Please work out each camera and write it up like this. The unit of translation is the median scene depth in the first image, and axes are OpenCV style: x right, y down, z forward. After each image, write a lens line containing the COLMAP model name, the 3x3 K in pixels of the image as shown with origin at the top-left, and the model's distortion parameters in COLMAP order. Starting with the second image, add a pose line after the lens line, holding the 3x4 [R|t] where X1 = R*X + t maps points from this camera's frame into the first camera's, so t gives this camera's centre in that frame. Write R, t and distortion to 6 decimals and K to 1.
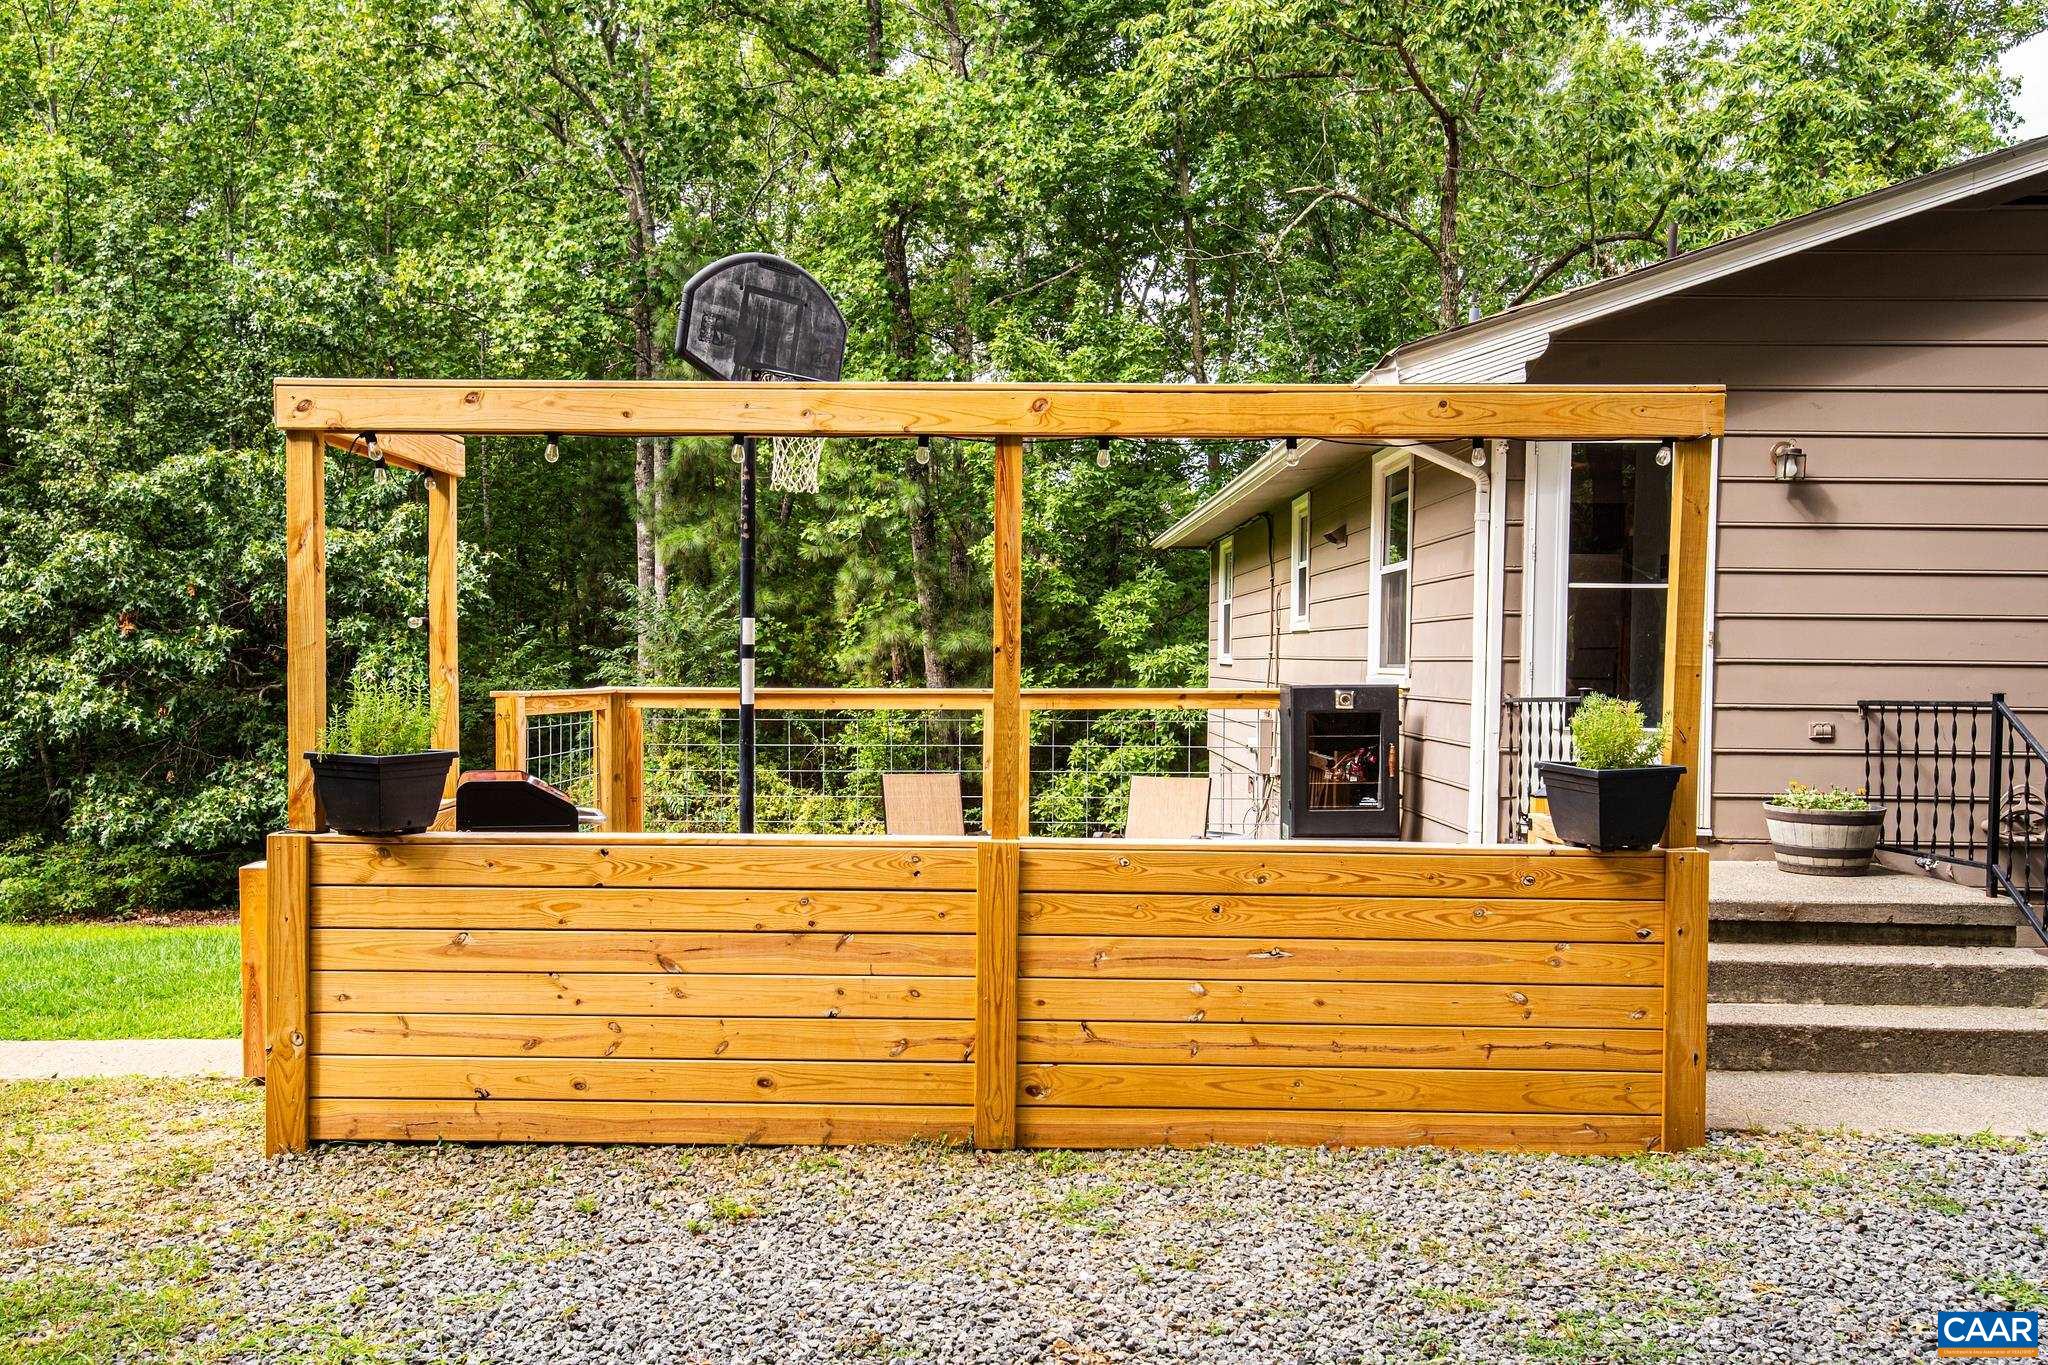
lens RADIAL K [[1583.3, 0, 1024.0], [0, 1583.3, 682.5], [0, 0, 1]] dist [0.041283, 0.000521]
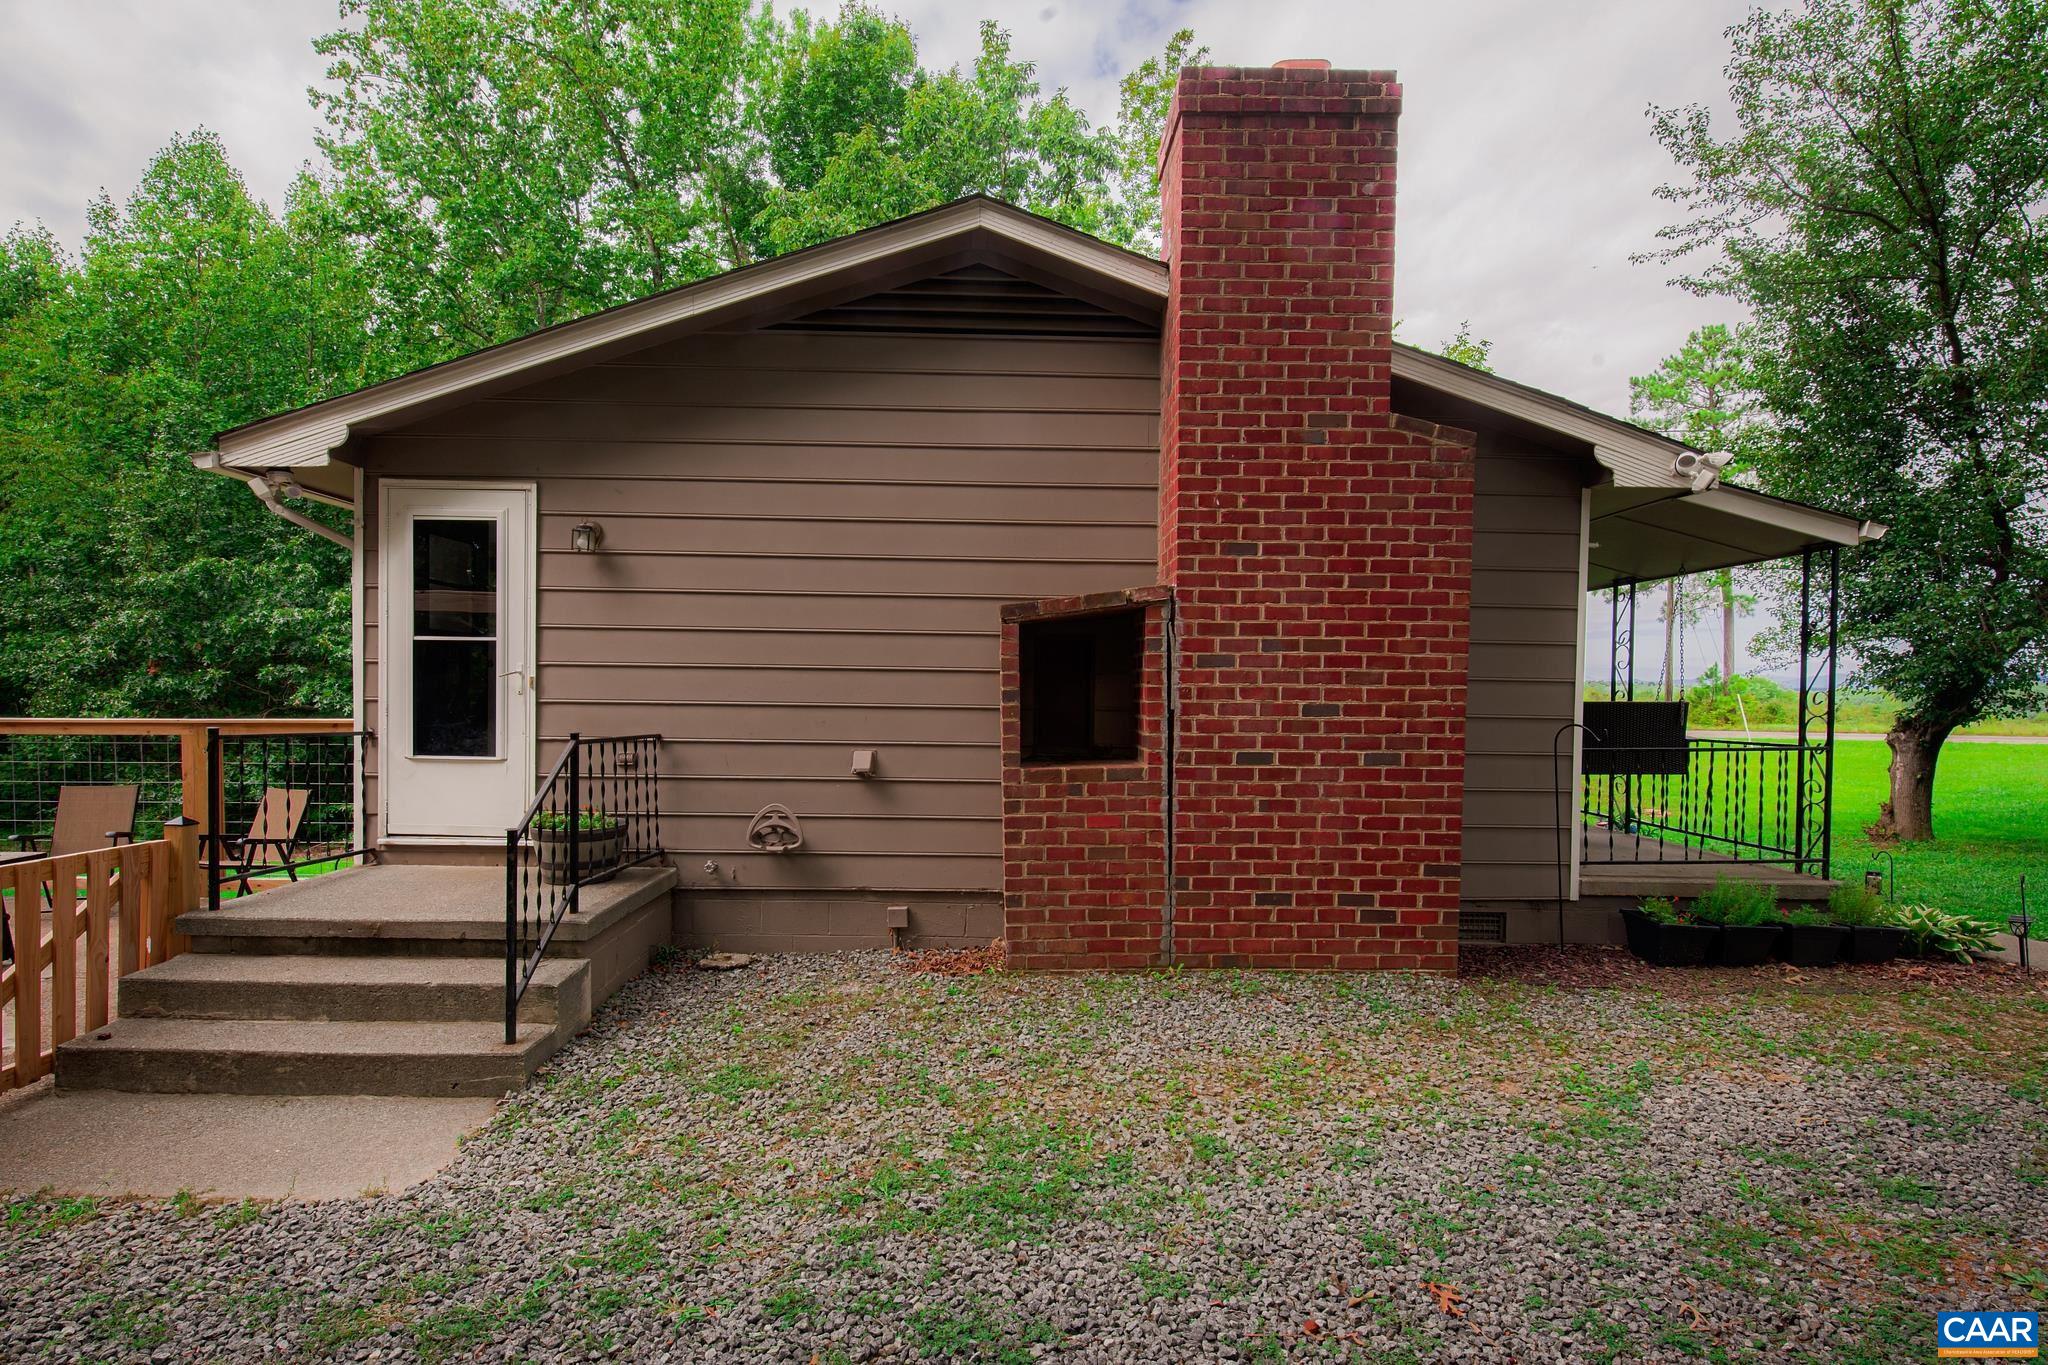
lens RADIAL K [[900.3, 0, 996.9], [0, 900.3, 695.2], [0, 0, 1]] dist [0.002356, -0.007739]
pose [[0.999896, 0.003074, 0.014093, 0.879681], [-0.002941, 0.999951, -0.009445, -0.014366], [-0.014121, 0.009402, 0.999856, 0.357321]]
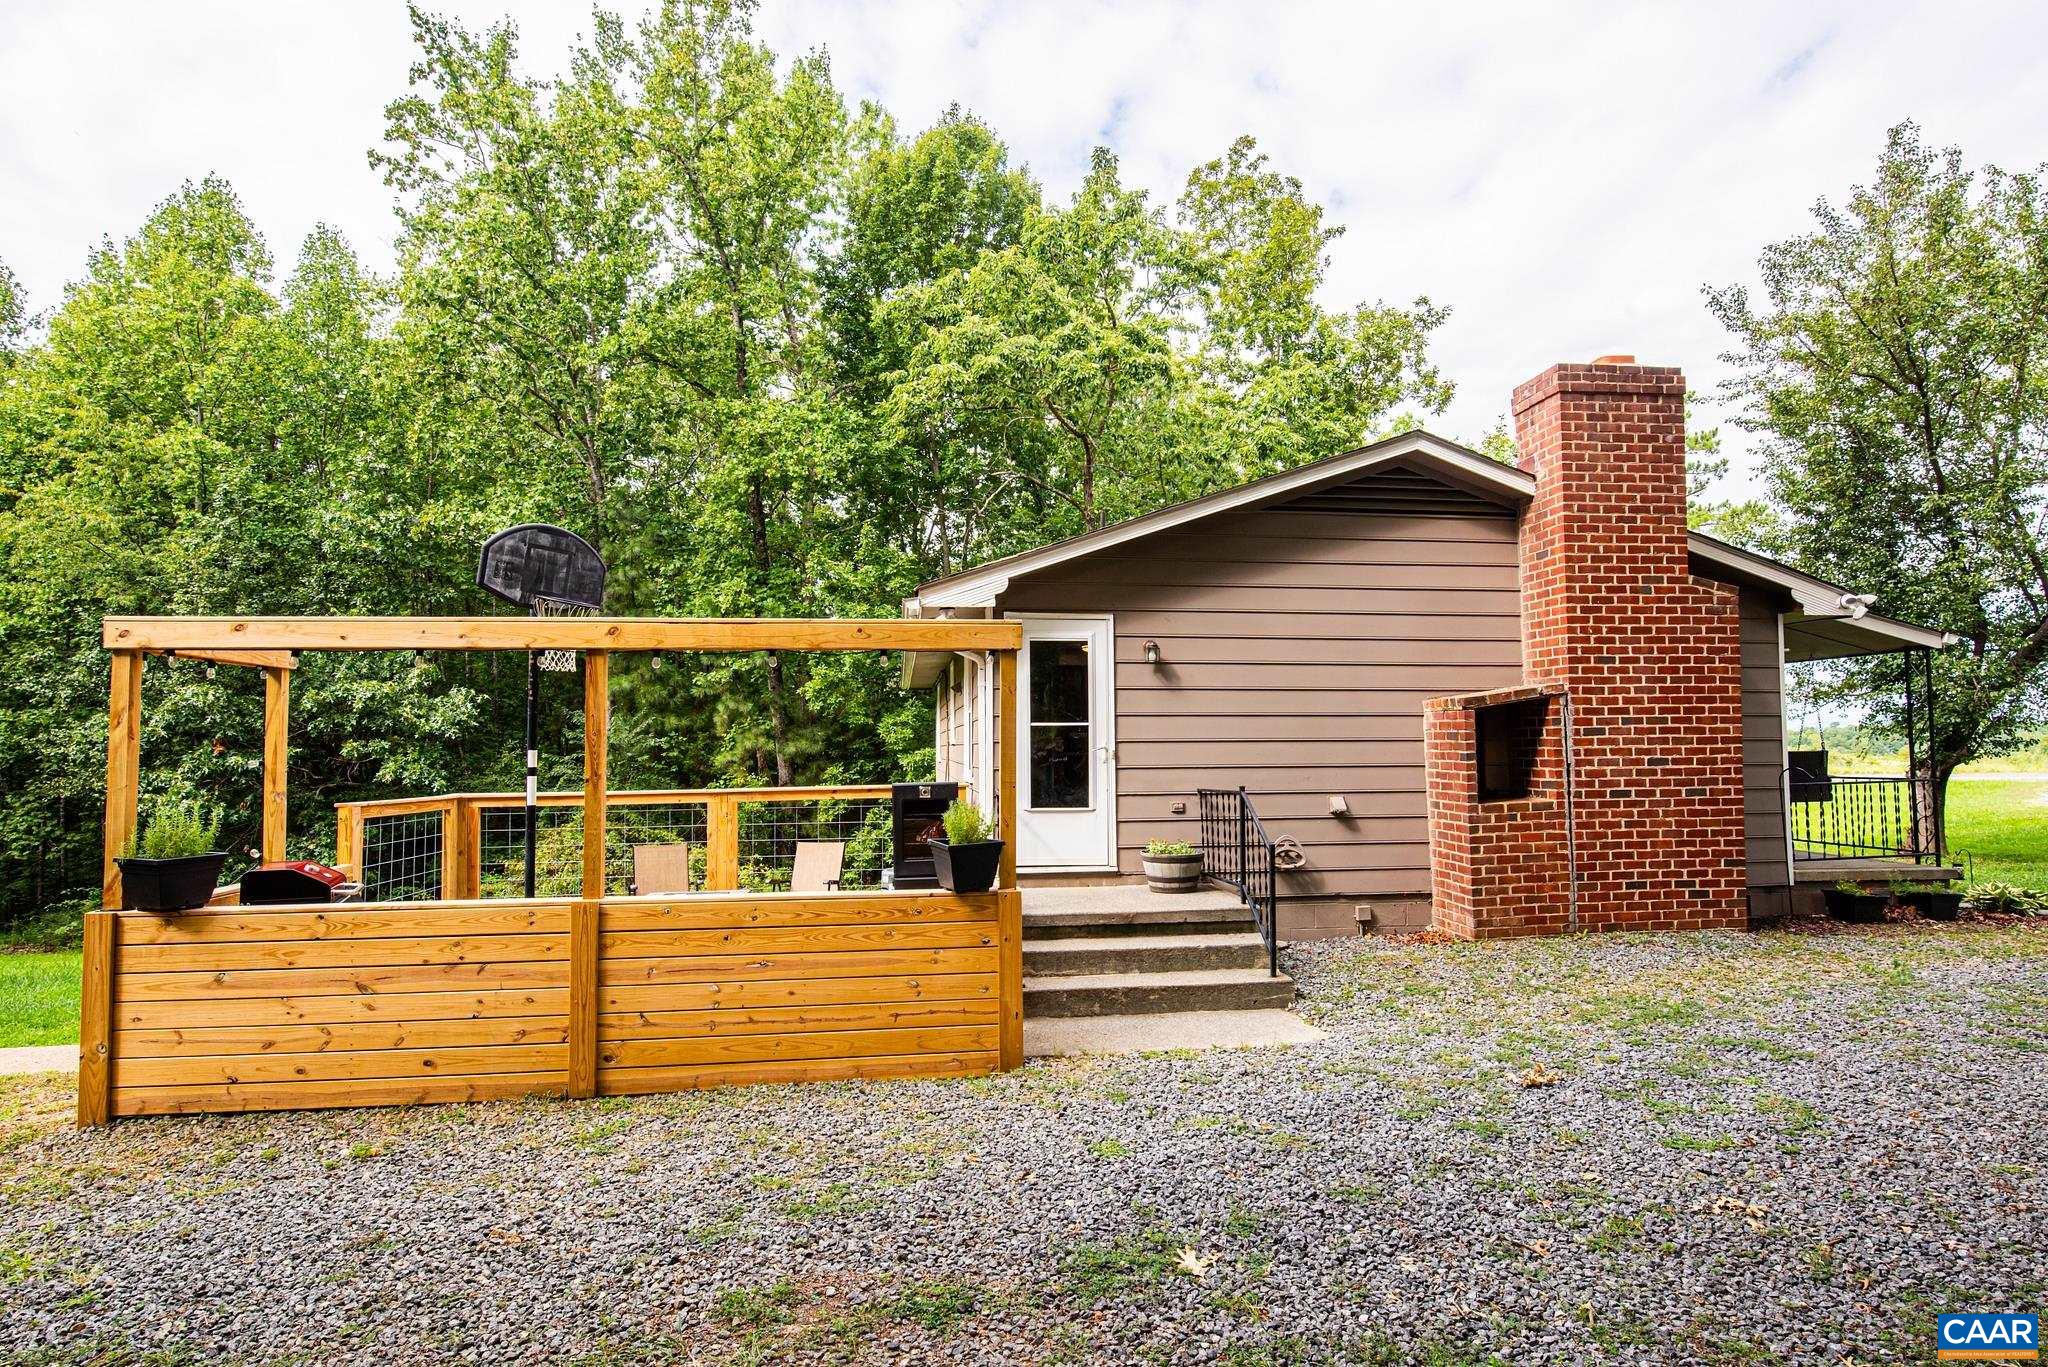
lens RADIAL K [[991.5, 0, 1024.0], [0, 991.5, 683.5], [0, 0, 1]] dist [0.013884, -0.010912]
pose [[0.991952, -0.008990, 0.126294, 0.230011], [0.019164, 0.996645, -0.079569, -0.023267], [-0.125155, 0.081349, 0.988797, -0.052081]]
